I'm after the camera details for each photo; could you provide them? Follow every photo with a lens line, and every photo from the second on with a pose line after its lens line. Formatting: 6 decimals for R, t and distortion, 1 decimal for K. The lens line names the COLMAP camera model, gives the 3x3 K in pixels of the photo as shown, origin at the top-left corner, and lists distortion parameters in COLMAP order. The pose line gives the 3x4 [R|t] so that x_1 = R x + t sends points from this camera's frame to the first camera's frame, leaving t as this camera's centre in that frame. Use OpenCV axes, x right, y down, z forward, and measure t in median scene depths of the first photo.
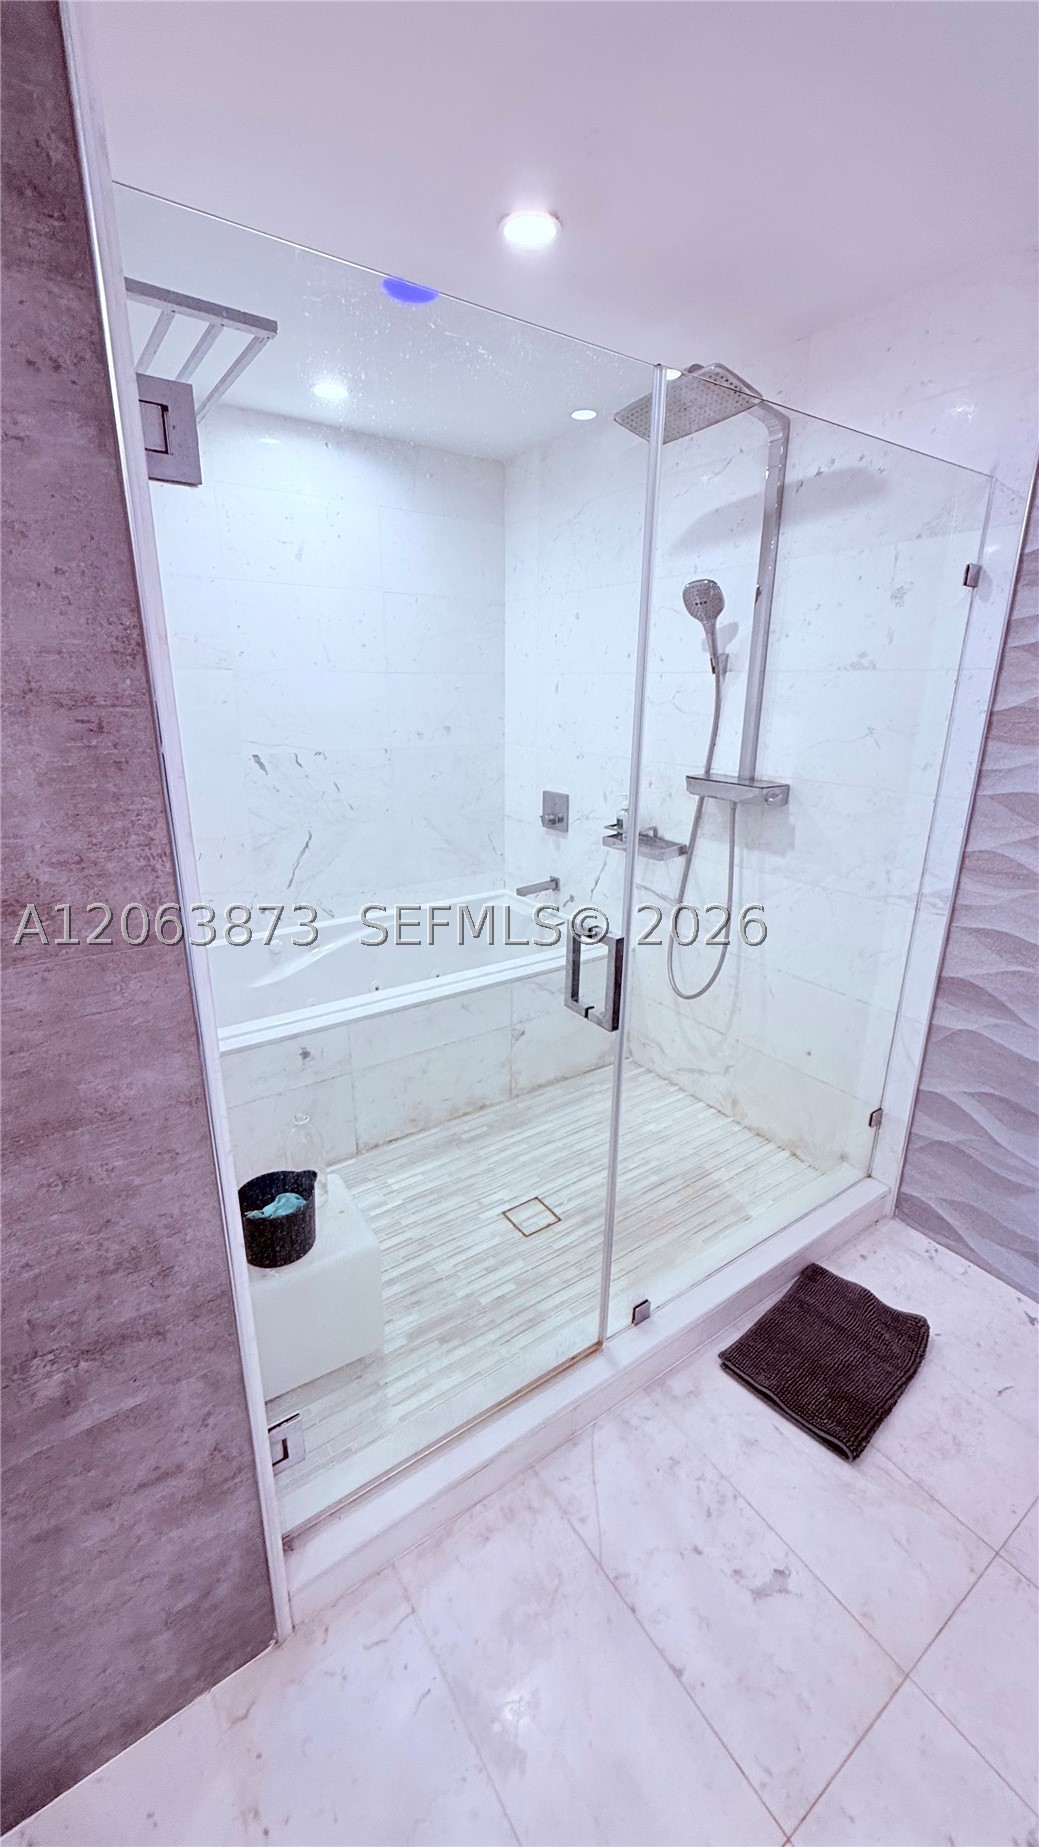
lens RADIAL K [[740.3, 0, 519.7], [0, 740.3, 912.7], [0, 0, 1]] dist [0.001993, -0.000133]
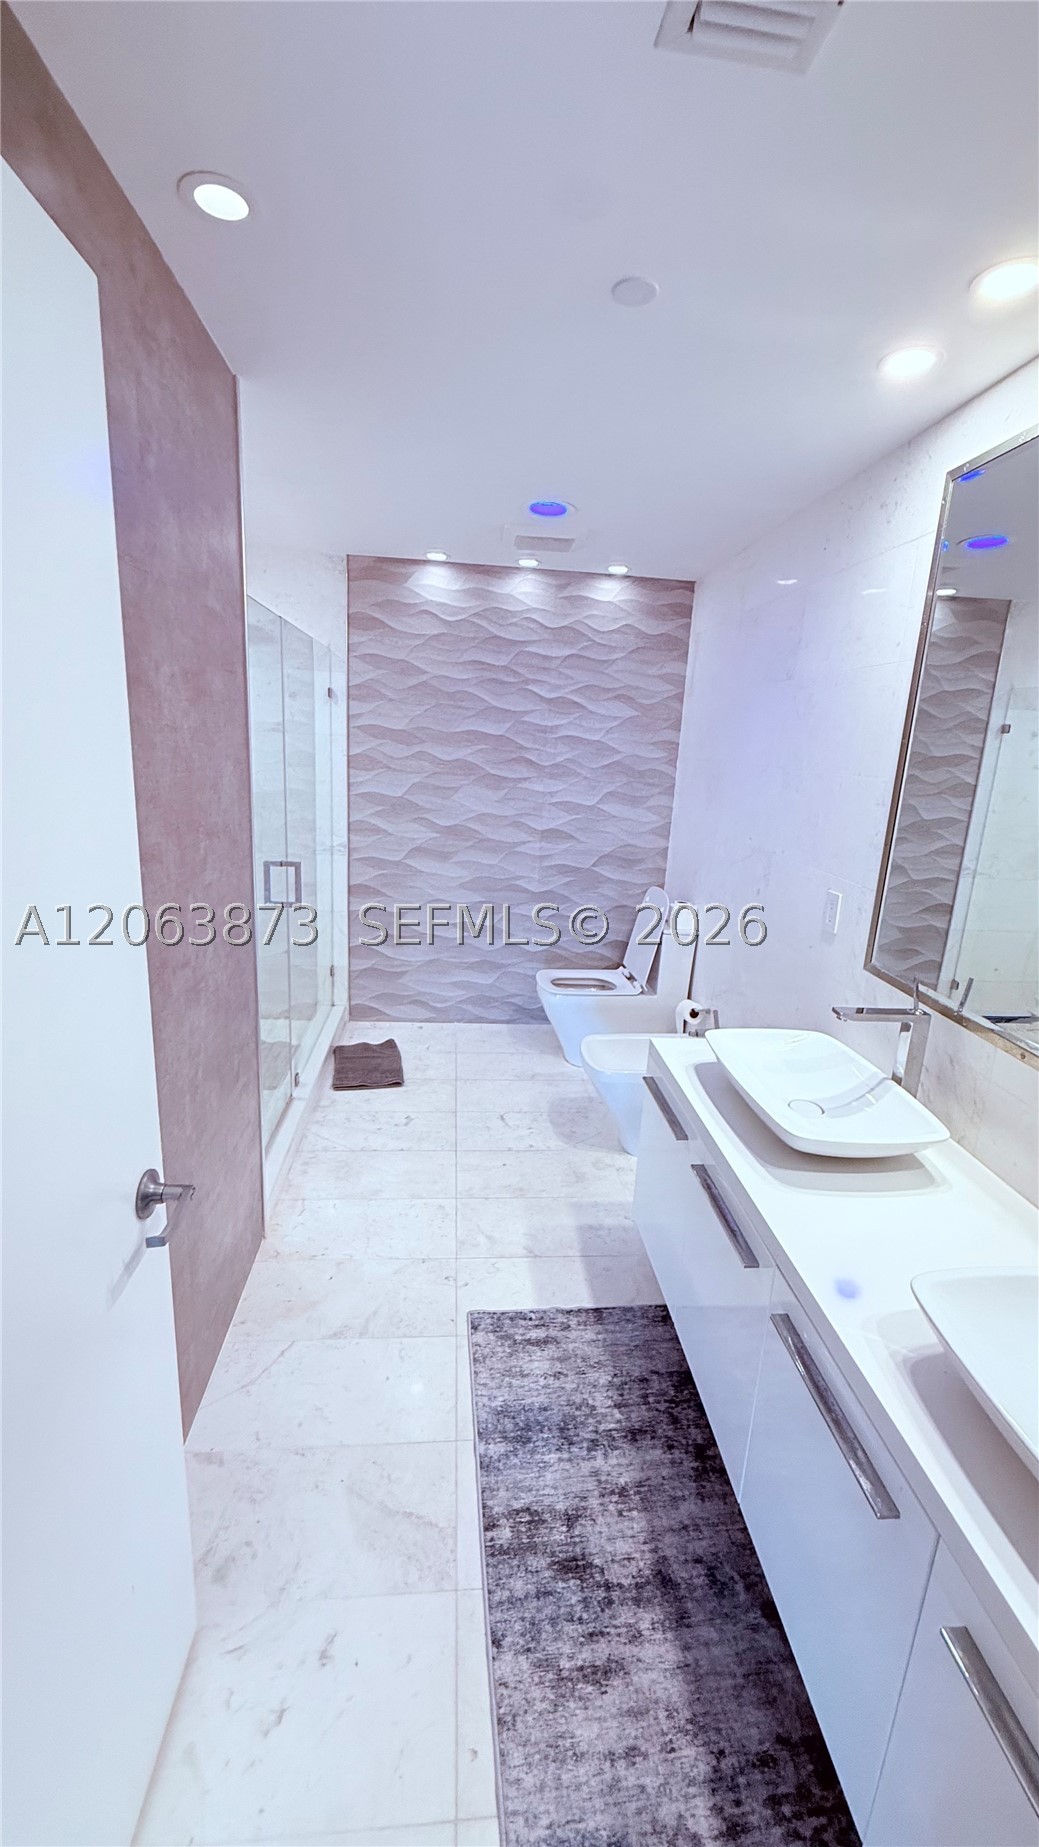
lens RADIAL K [[740.3, 0, 520.6], [0, 740.3, 923.9], [0, 0, 1]] dist [0.001993, -0.000133]
pose [[0.491946, -0.190603, 0.849506, -1.041820], [0.214572, 0.972187, 0.093871, 0.109264], [-0.843770, 0.136101, 0.519161, -0.473279]]
